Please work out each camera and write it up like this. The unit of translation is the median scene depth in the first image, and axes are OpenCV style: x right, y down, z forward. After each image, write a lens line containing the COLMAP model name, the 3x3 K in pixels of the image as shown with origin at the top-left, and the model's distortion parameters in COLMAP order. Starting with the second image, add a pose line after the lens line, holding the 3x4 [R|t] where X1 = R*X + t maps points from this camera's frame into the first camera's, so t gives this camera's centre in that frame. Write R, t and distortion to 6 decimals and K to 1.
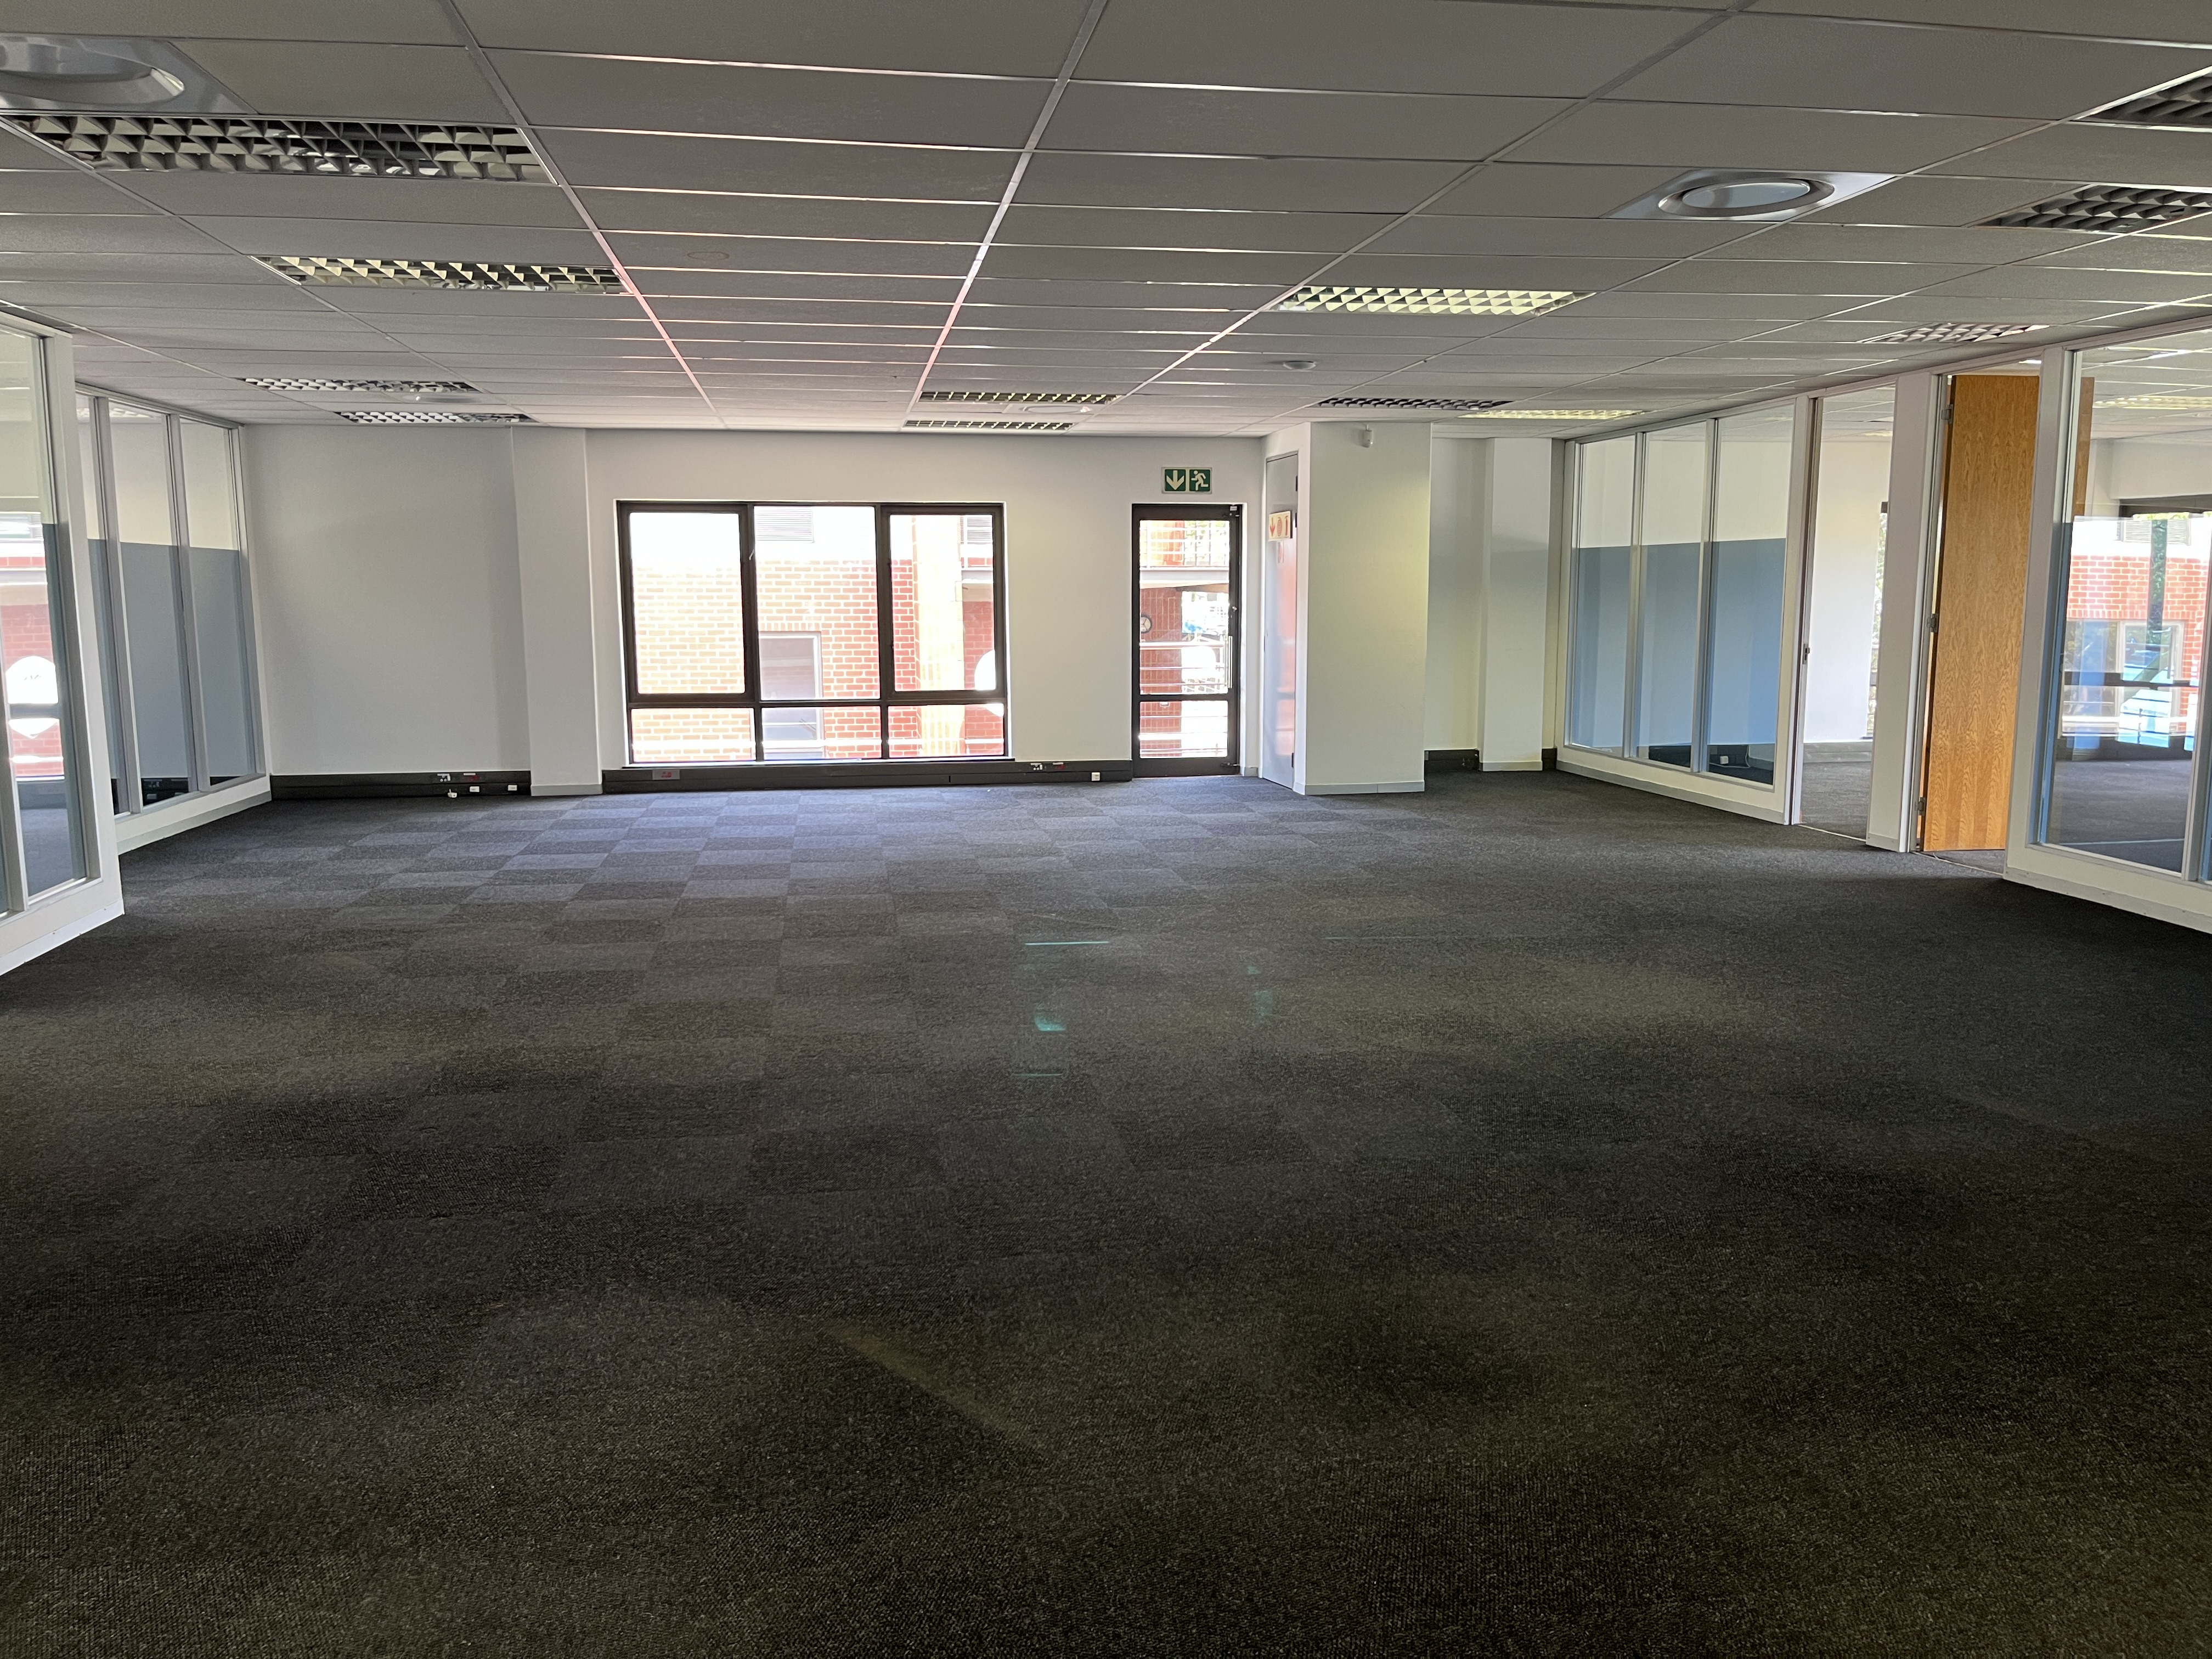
lens RADIAL K [[1668.7, 0, 1126.9], [0, 1668.7, 822.7], [0, 0, 1]] dist [0.081798, -0.139154]
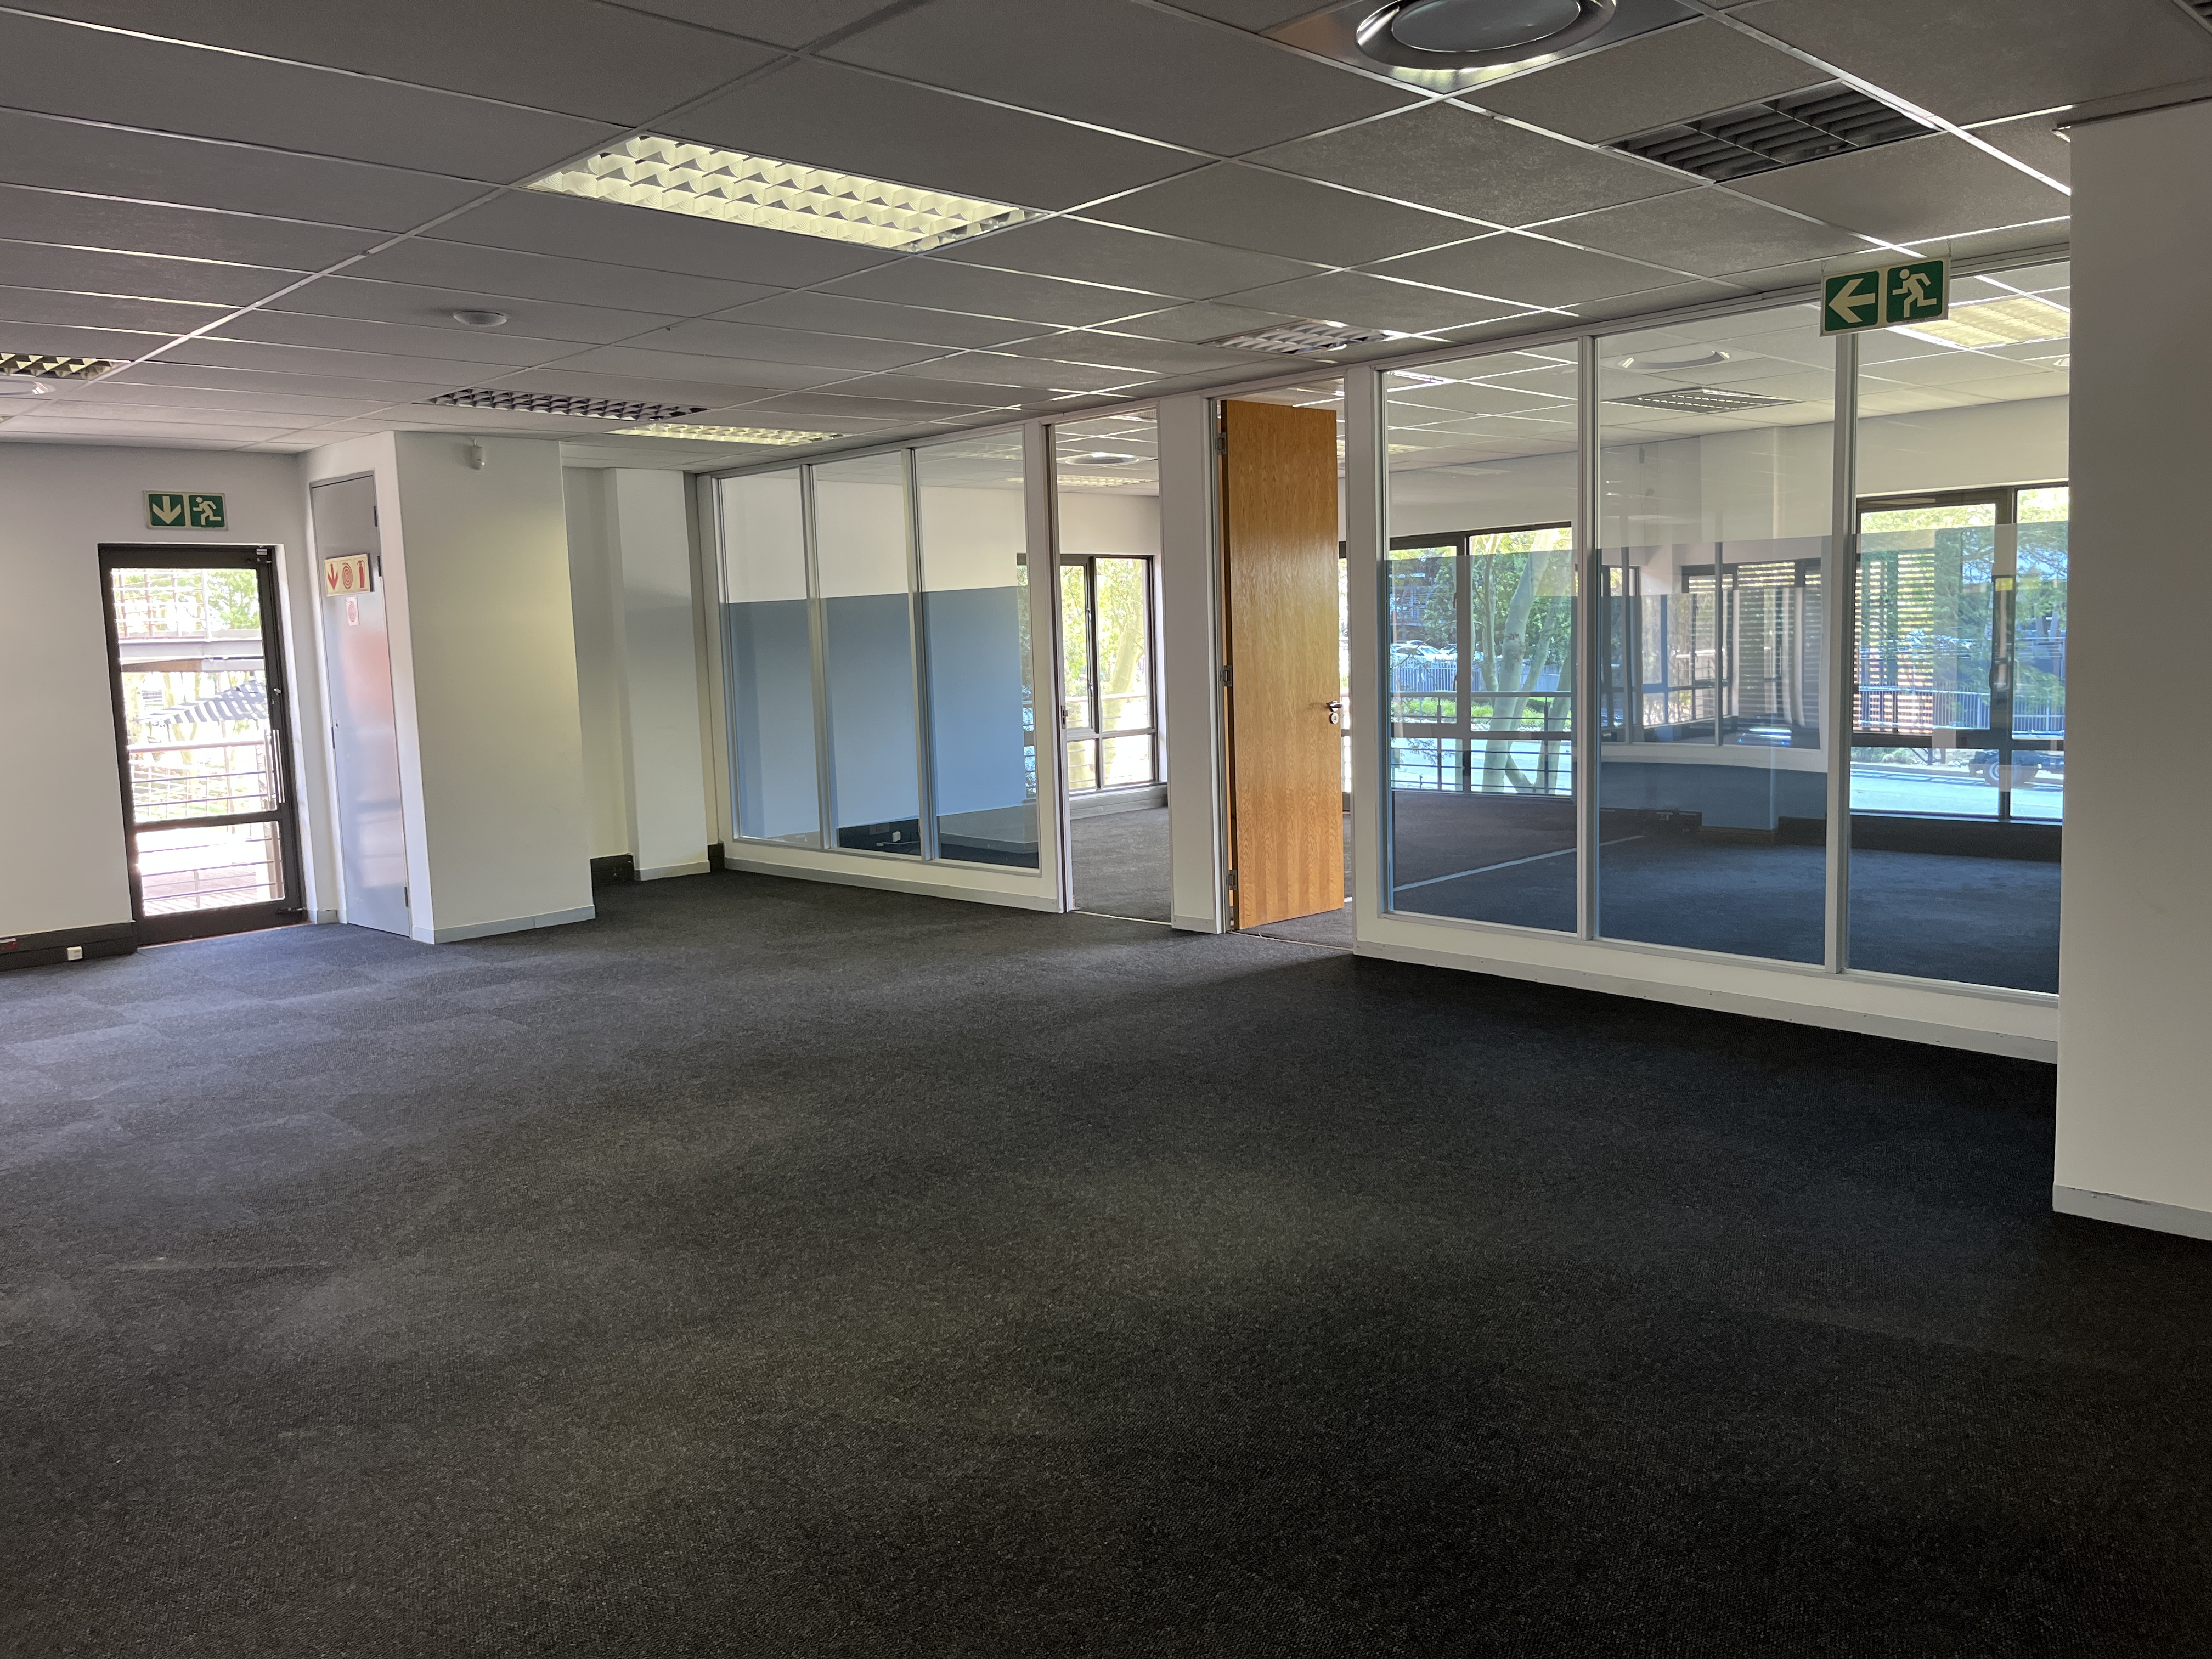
lens RADIAL K [[1674.9, 0, 1141.4], [0, 1674.9, 827.2], [0, 0, 1]] dist [0.060403, -0.090469]
pose [[0.816827, -0.091157, 0.569635, -0.056634], [0.111499, 0.993764, -0.000855, -0.033235], [-0.566005, 0.064212, 0.821897, 0.232622]]
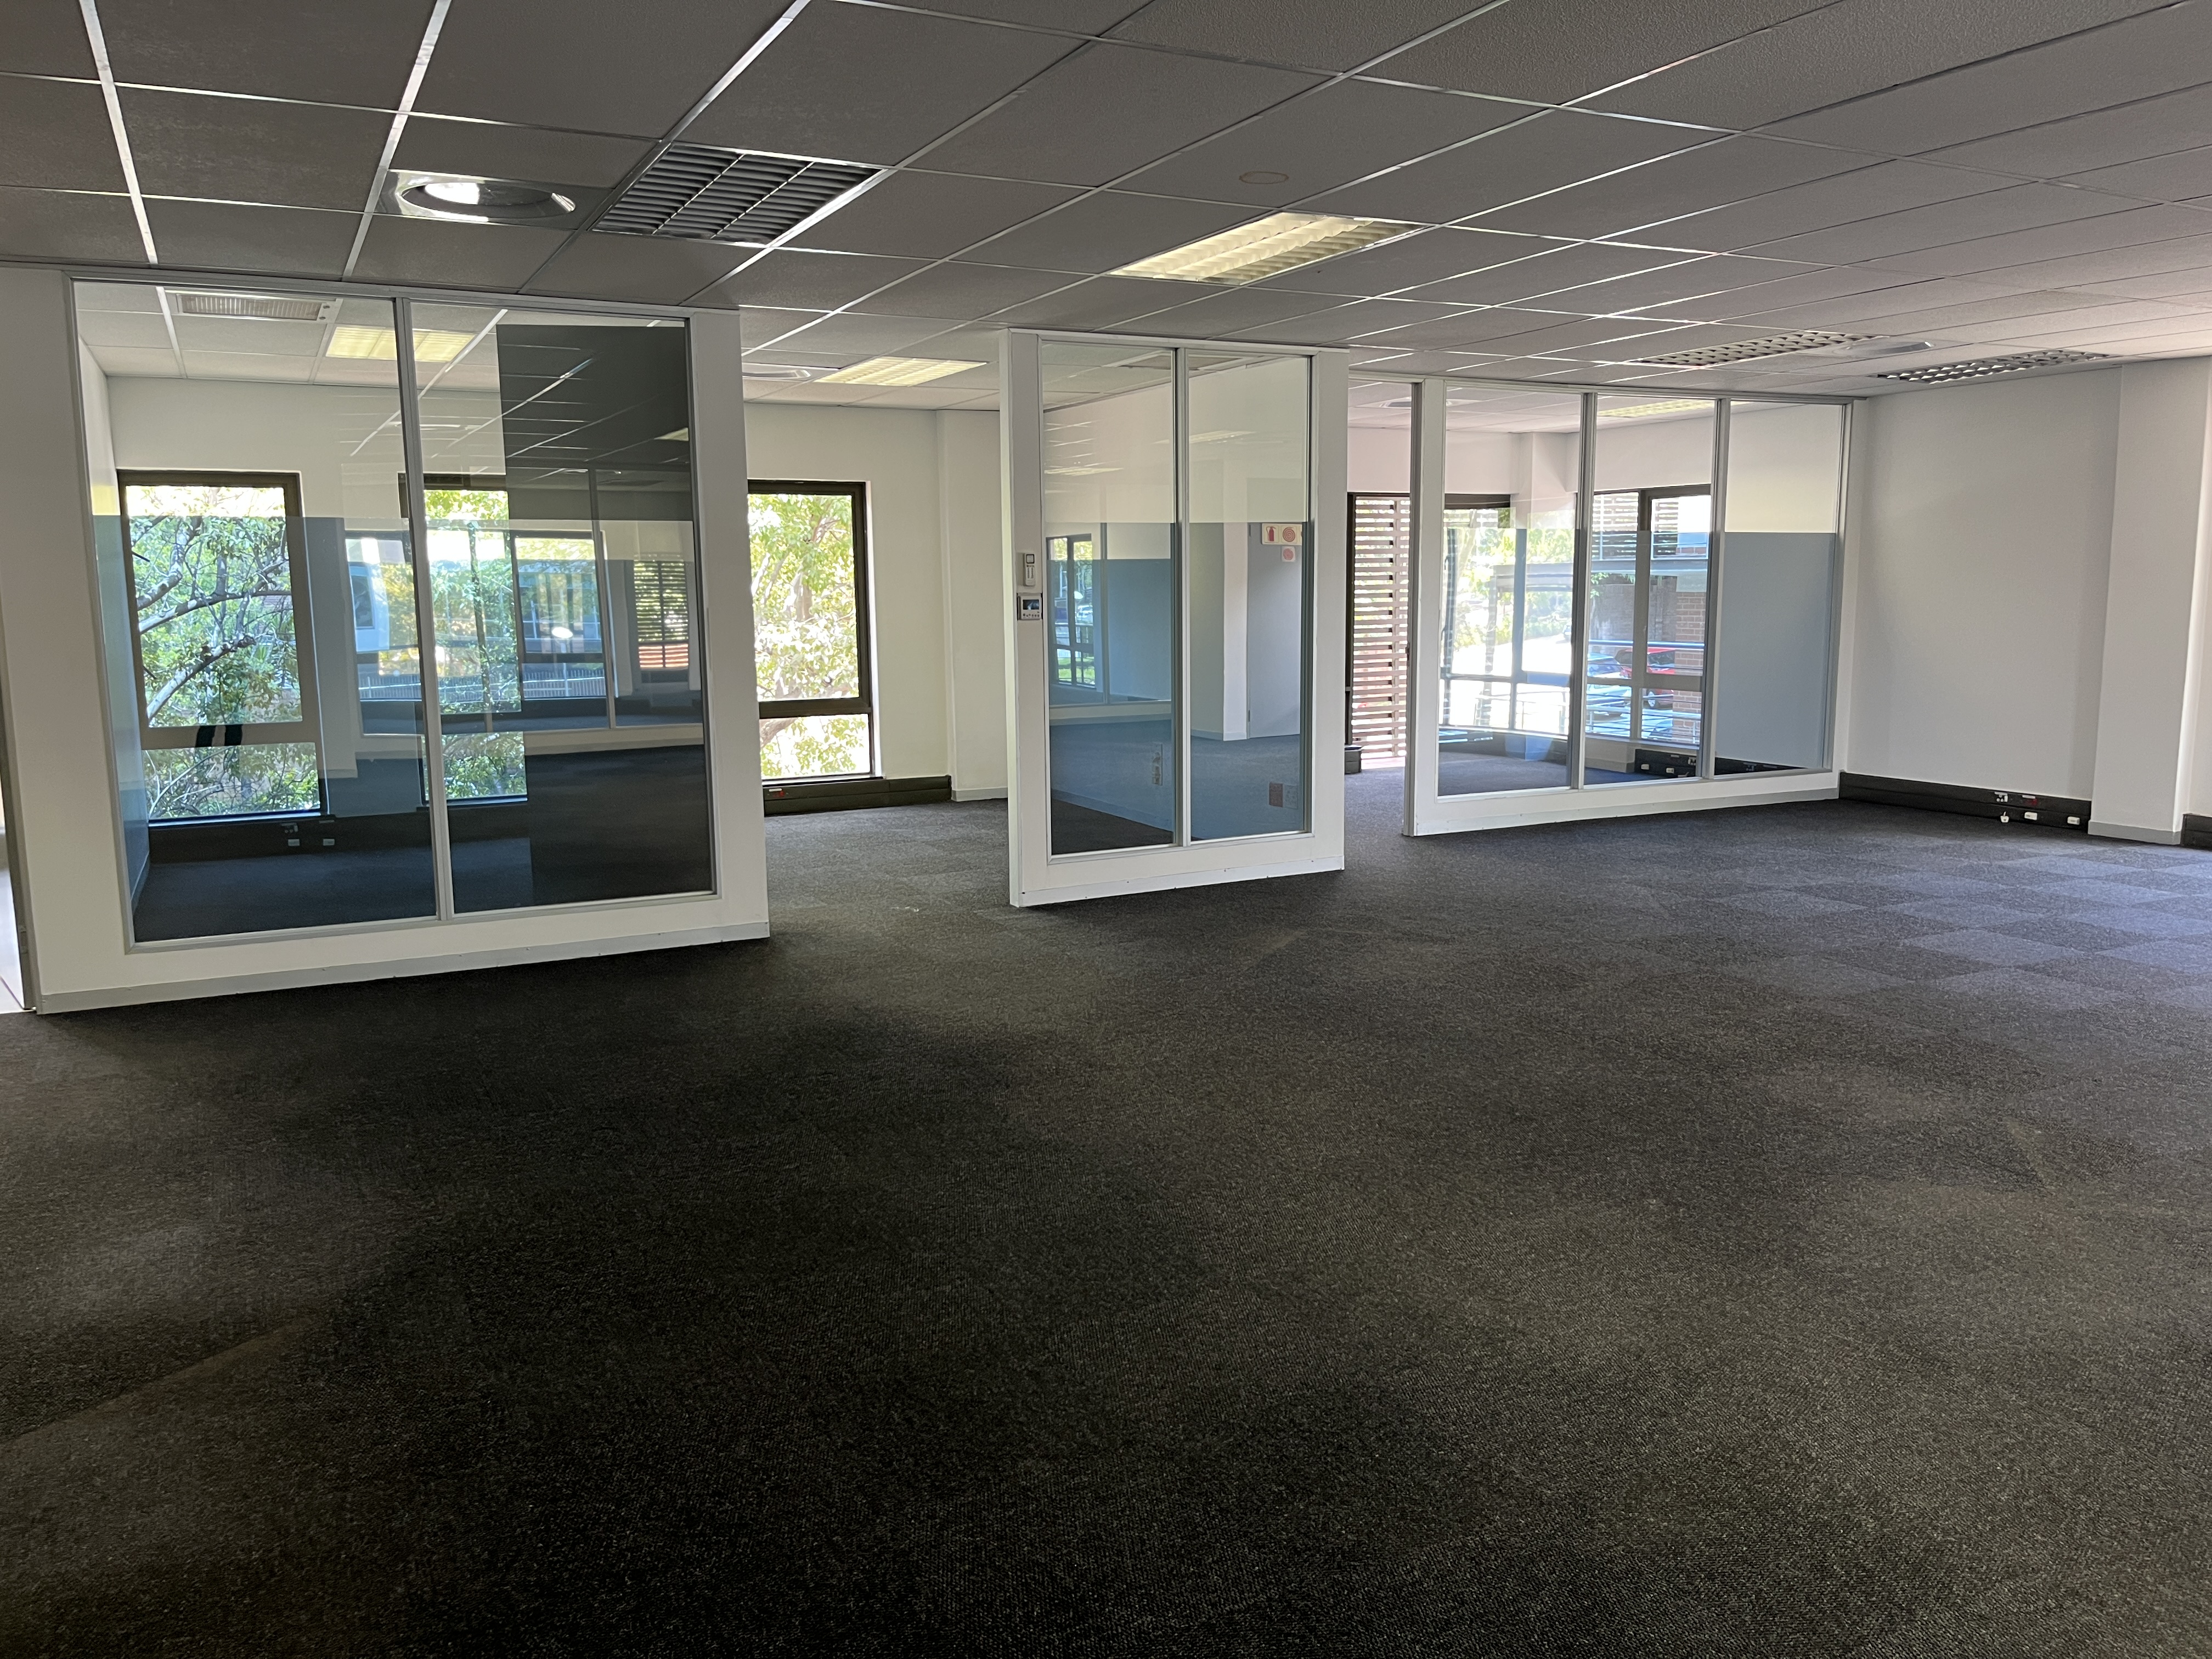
lens RADIAL K [[1668.7, 0, 1126.9], [0, 1668.7, 822.7], [0, 0, 1]] dist [0.081798, -0.139154]
pose [[0.310408, 0.140358, -0.940184, 0.265186], [-0.127536, 0.986247, 0.105128, -0.049198], [0.942009, 0.087274, 0.324040, 0.329591]]
